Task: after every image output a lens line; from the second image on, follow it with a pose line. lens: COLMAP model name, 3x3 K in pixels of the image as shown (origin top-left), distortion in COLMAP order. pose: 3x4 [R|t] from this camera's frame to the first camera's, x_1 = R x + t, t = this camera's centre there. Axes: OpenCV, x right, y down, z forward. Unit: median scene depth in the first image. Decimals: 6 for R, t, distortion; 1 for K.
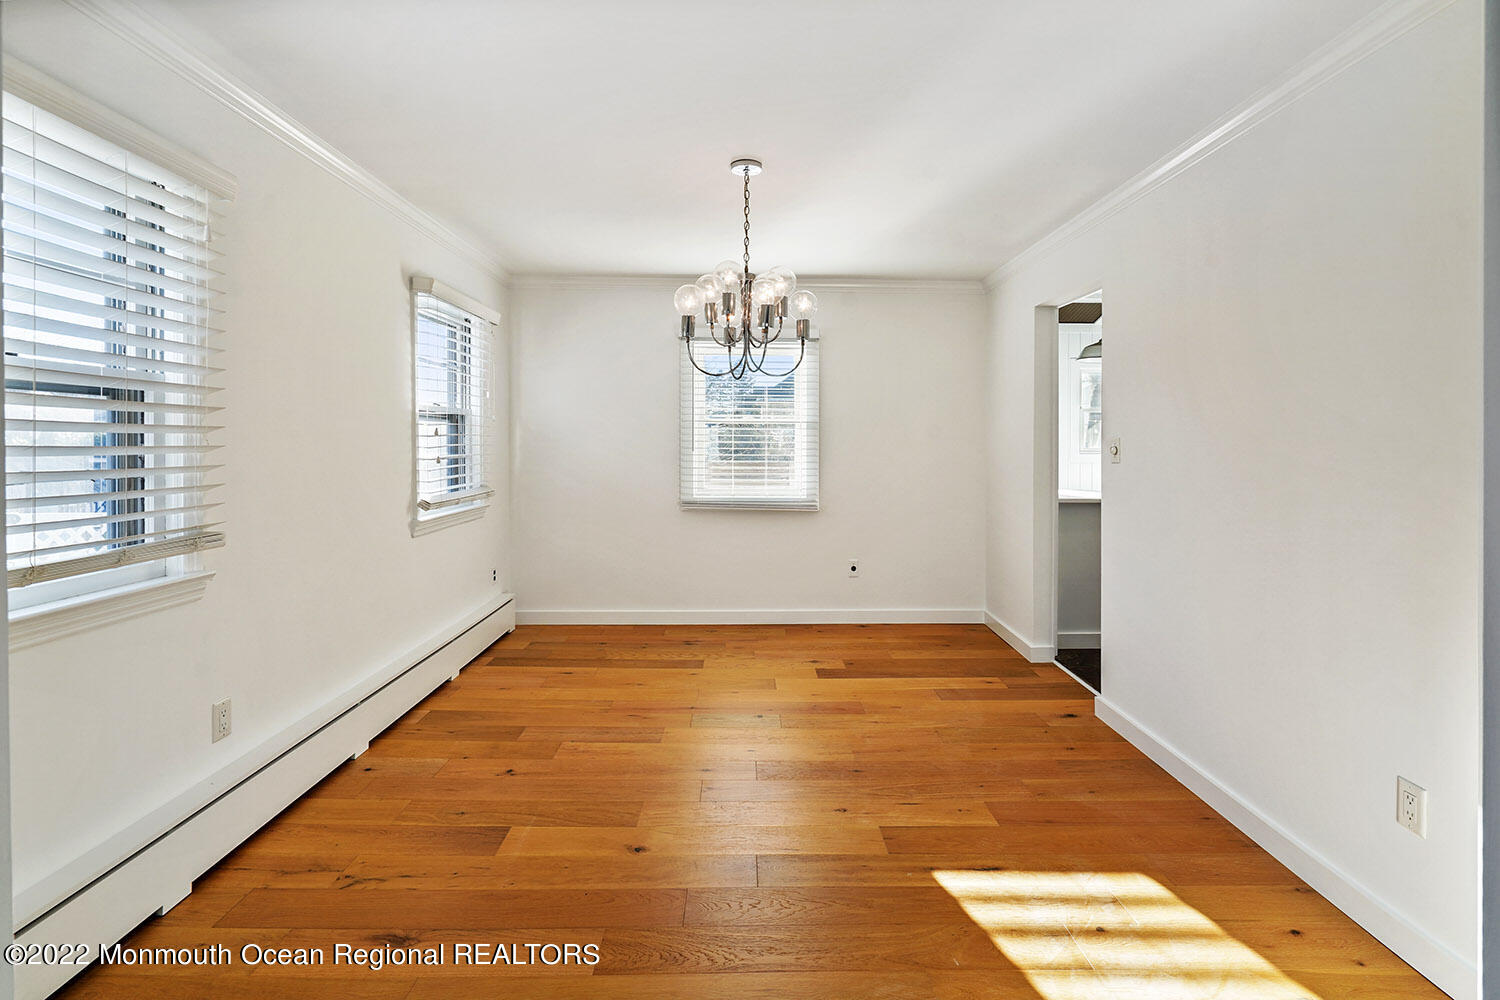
lens RADIAL K [[696.4, 0, 746.3], [0, 696.4, 461.7], [0, 0, 1]] dist [0.000332, 0.000326]
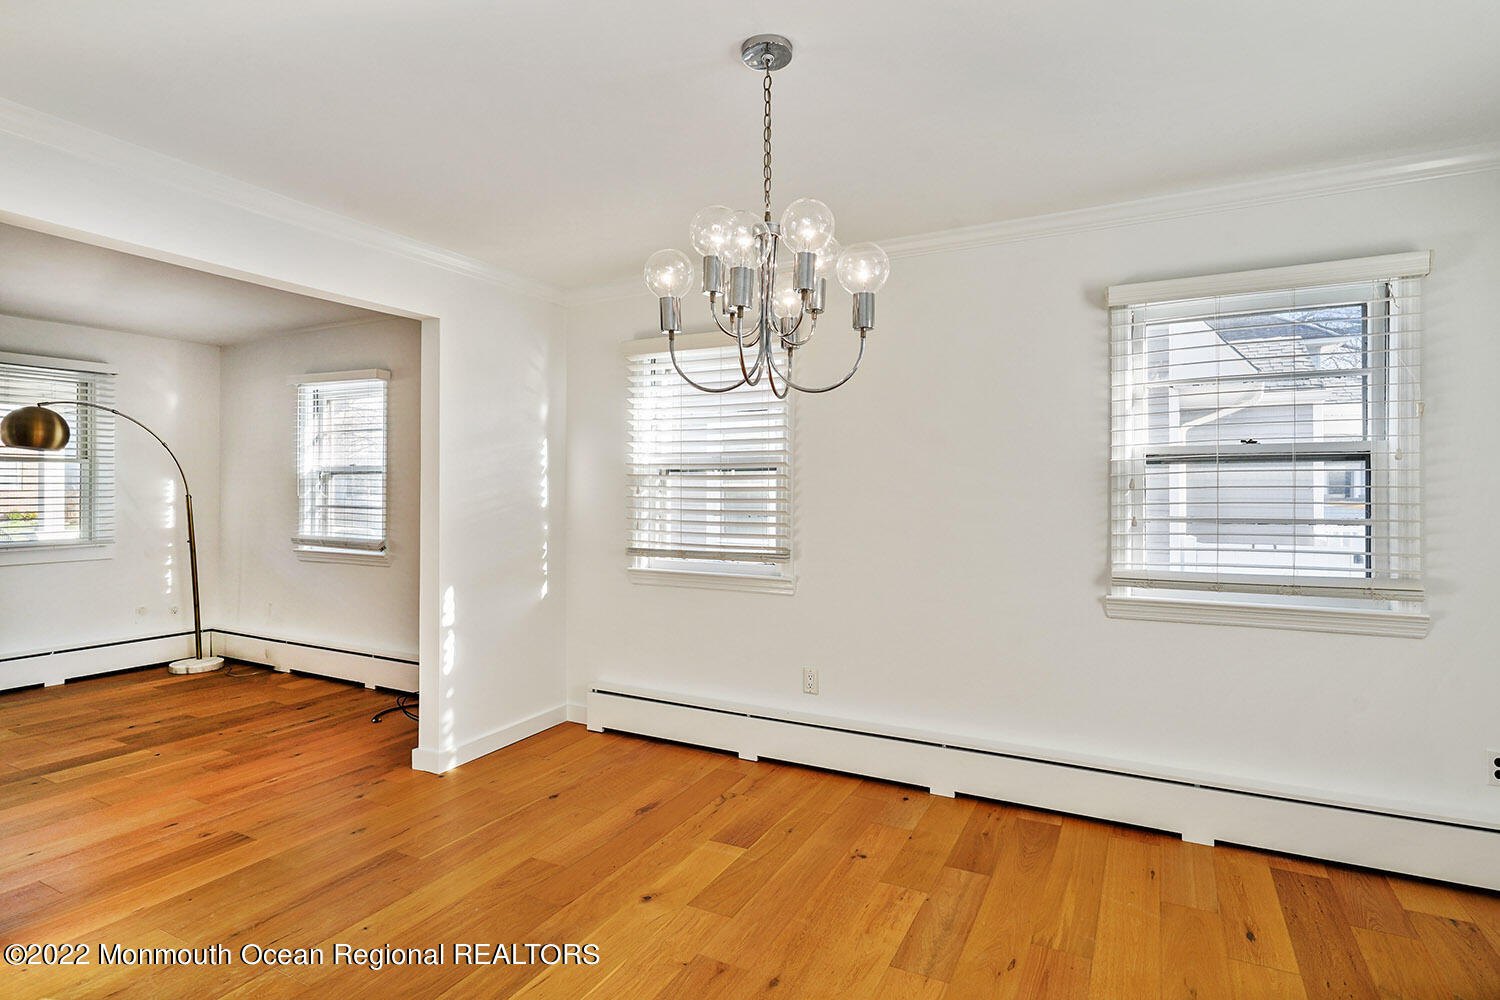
lens RADIAL K [[757.5, 0, 750.0], [0, 757.5, 500.0], [0, 0, 1]] dist [-0.000500, 0.000300]
pose [[-0.474121, 0.002193, -0.880457, 0.585715], [-0.021677, 0.999665, 0.014163, -0.030524], [0.880193, 0.025801, -0.473915, 1.296857]]
